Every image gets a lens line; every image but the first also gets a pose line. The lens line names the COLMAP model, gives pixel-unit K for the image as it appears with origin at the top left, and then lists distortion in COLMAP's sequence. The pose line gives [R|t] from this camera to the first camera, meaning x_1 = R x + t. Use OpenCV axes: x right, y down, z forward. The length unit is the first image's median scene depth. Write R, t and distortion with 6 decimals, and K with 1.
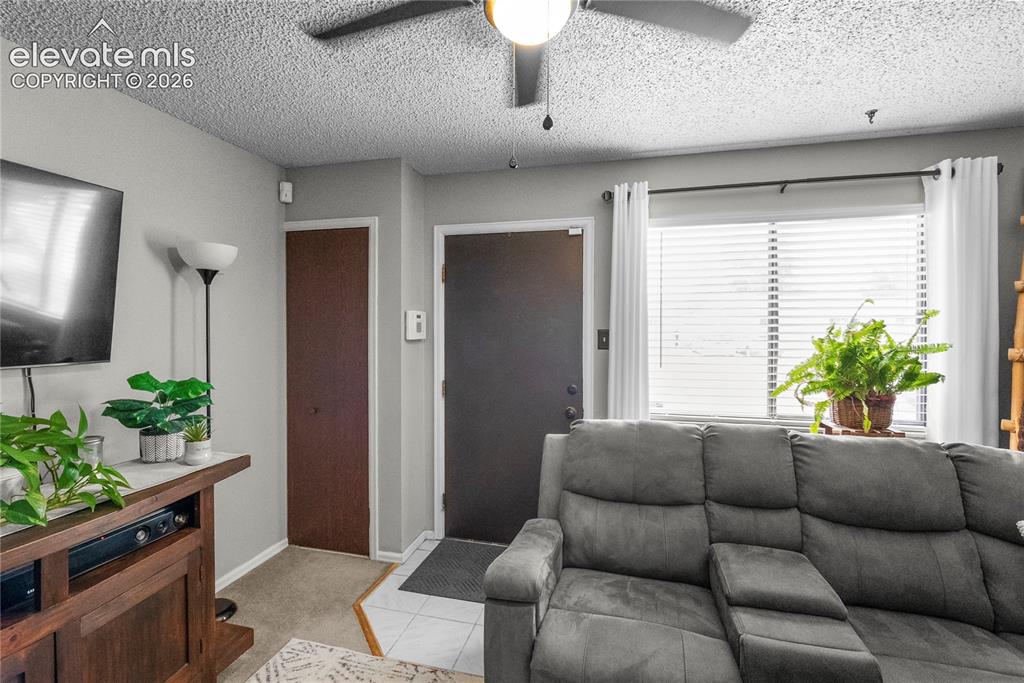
lens RADIAL K [[455.3, 0, 507.4], [0, 455.3, 332.3], [0, 0, 1]] dist [-0.009228, -0.001996]
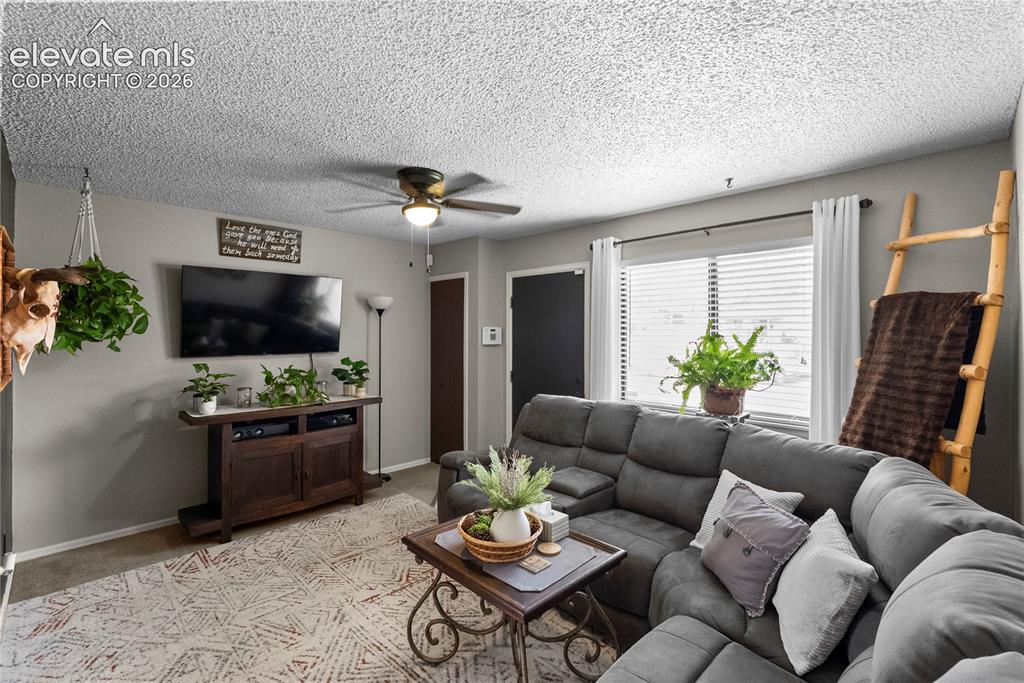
lens RADIAL K [[455.3, 0, 510.6], [0, 455.3, 333.2], [0, 0, 1]] dist [-0.009228, -0.001996]
pose [[0.861335, 0.000074, -0.508038, 0.824454], [-0.005053, 0.999952, -0.008422, -0.014178], [0.508013, 0.009821, 0.861294, -0.430572]]
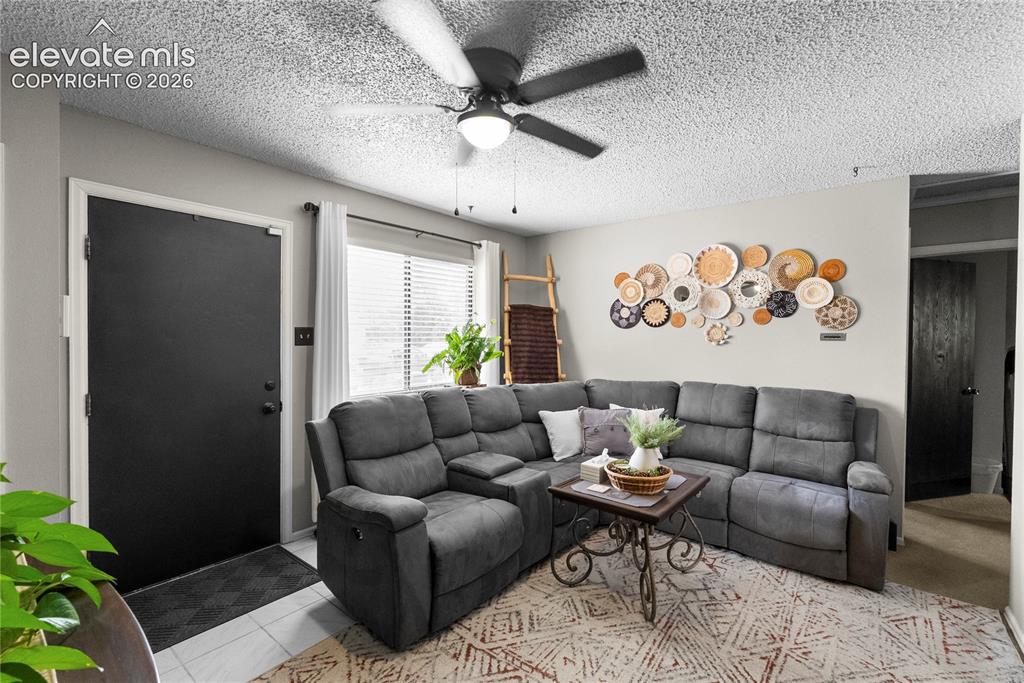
lens RADIAL K [[455.3, 0, 515.9], [0, 455.3, 340.3], [0, 0, 1]] dist [-0.009228, -0.001996]
pose [[0.401934, -0.011065, 0.915602, -0.674337], [-0.000083, 0.999927, 0.012121, 0.013239], [-0.915669, -0.004948, 0.401903, 0.102775]]
